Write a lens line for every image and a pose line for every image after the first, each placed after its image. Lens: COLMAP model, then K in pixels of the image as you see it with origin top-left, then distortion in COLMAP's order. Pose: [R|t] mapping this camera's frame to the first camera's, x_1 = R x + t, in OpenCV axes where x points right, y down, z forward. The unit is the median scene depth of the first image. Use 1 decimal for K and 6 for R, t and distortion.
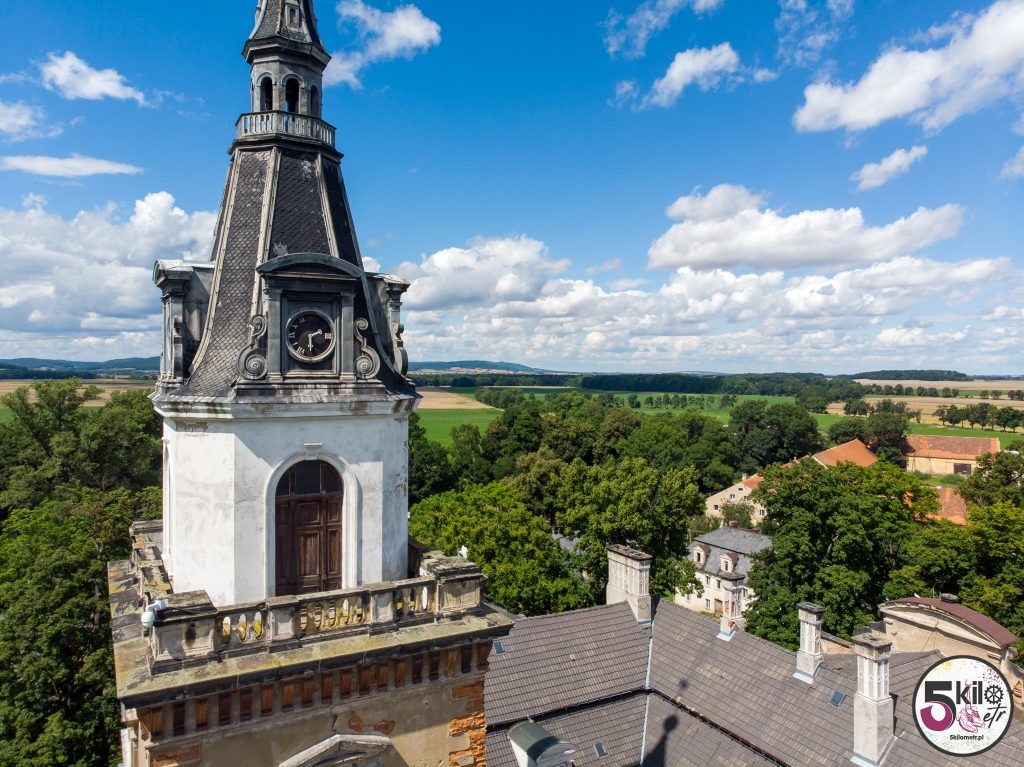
lens RADIAL K [[753.1, 0, 512.6], [0, 753.1, 379.7], [0, 0, 1]] dist [0.003694, 0.004594]
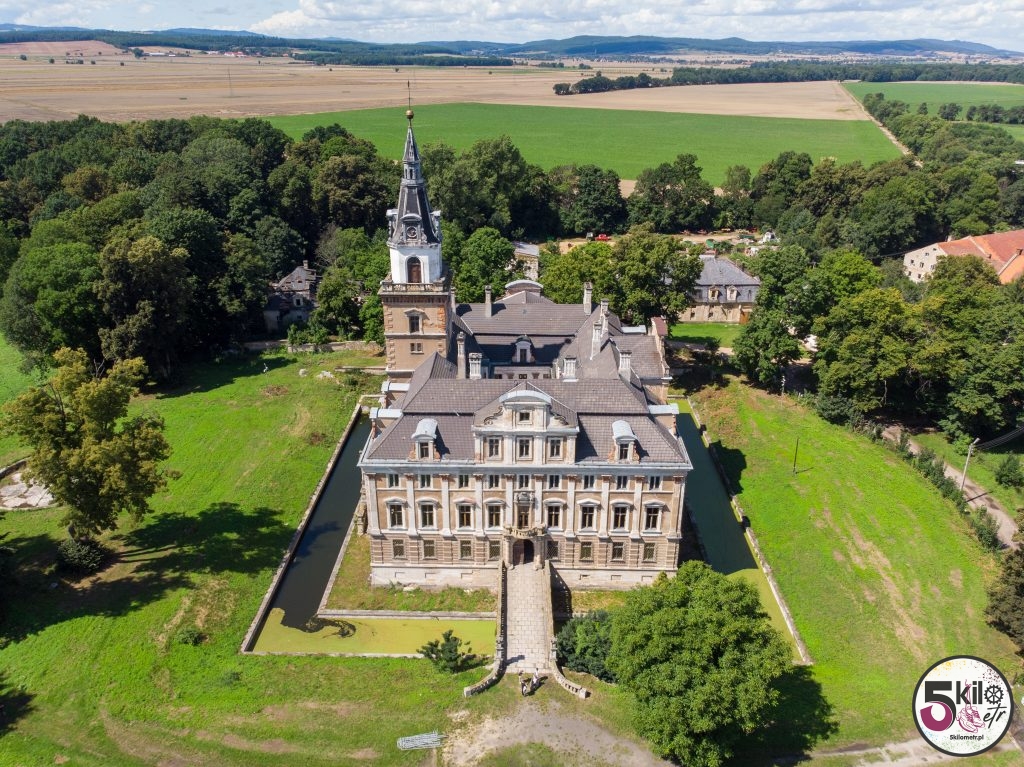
lens RADIAL K [[753.1, 0, 513.1], [0, 753.1, 388.1], [0, 0, 1]] dist [0.003694, 0.004594]
pose [[0.872102, 0.202433, -0.445487, 2.685223], [-0.008019, 0.916203, 0.400633, -1.091241], [0.489258, -0.345821, 0.800646, -2.941950]]
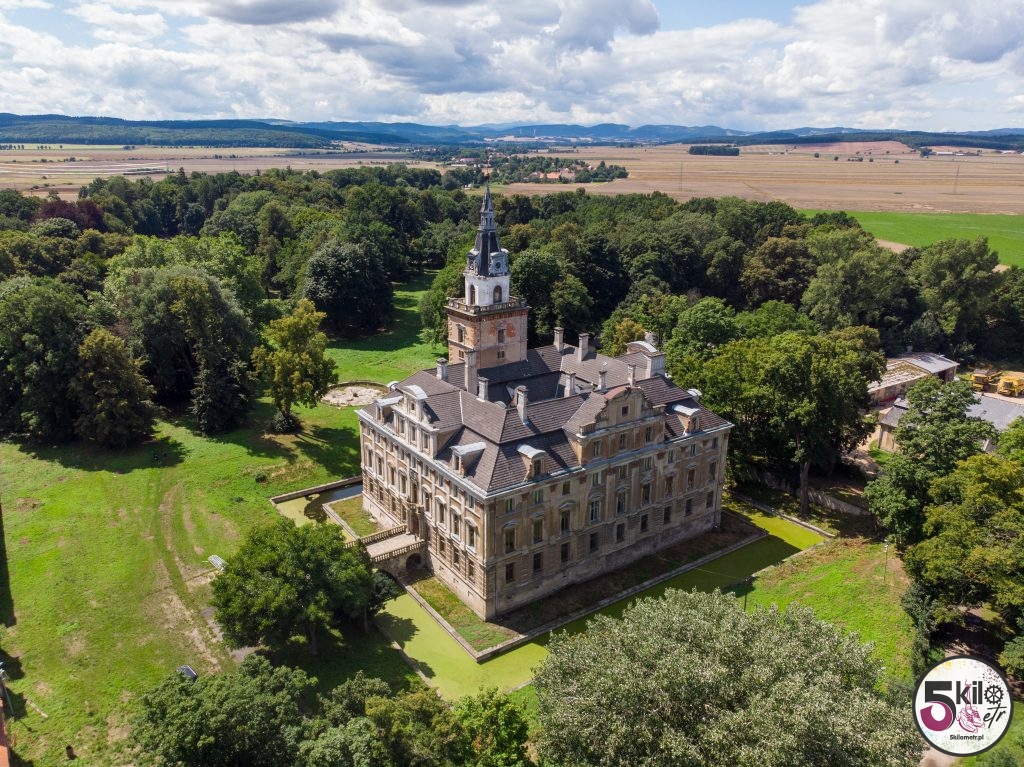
lens RADIAL K [[753.1, 0, 511.8], [0, 753.1, 380.0], [0, 0, 1]] dist [0.003694, 0.004594]
pose [[0.127262, 0.295841, -0.946722, 5.993734], [-0.018280, 0.955020, 0.295977, -1.005866], [0.991701, -0.020361, 0.126946, 0.518149]]
